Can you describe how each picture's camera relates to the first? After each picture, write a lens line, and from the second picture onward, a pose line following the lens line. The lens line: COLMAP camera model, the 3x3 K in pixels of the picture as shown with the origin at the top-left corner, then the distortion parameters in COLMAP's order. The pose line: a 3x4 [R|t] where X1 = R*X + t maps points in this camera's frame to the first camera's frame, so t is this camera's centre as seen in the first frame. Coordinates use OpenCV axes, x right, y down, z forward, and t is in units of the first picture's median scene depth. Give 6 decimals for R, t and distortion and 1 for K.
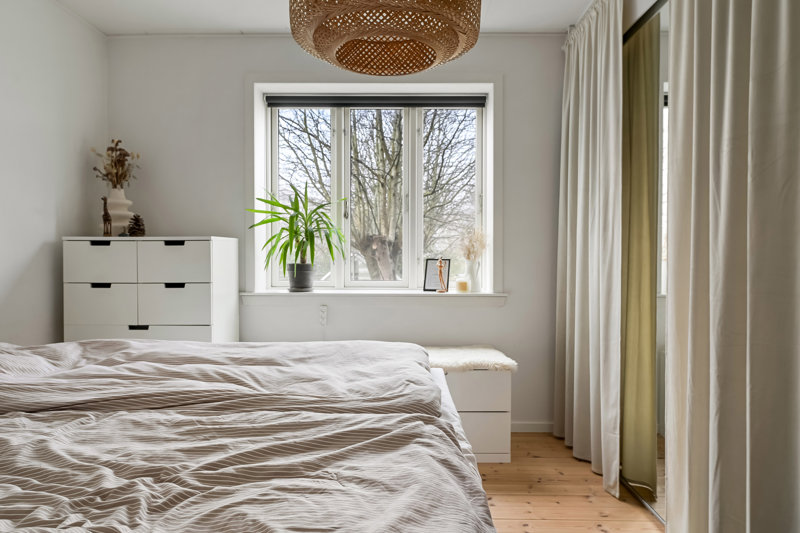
lens RADIAL K [[523.5, 0, 400.0], [0, 523.5, 266.5], [0, 0, 1]] dist [-0.000471, -0.001054]
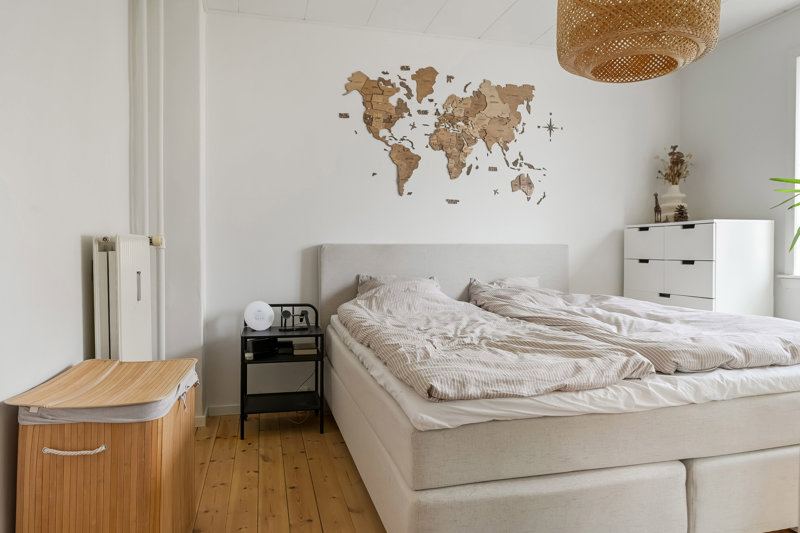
lens RADIAL K [[523.5, 0, 400.0], [0, 523.5, 266.5], [0, 0, 1]] dist [-0.000471, -0.001054]
pose [[0.269797, 0.029948, -0.962451, 0.508028], [-0.020273, 0.999471, 0.025417, 0.026741], [0.962704, 0.012654, 0.270261, 0.045594]]
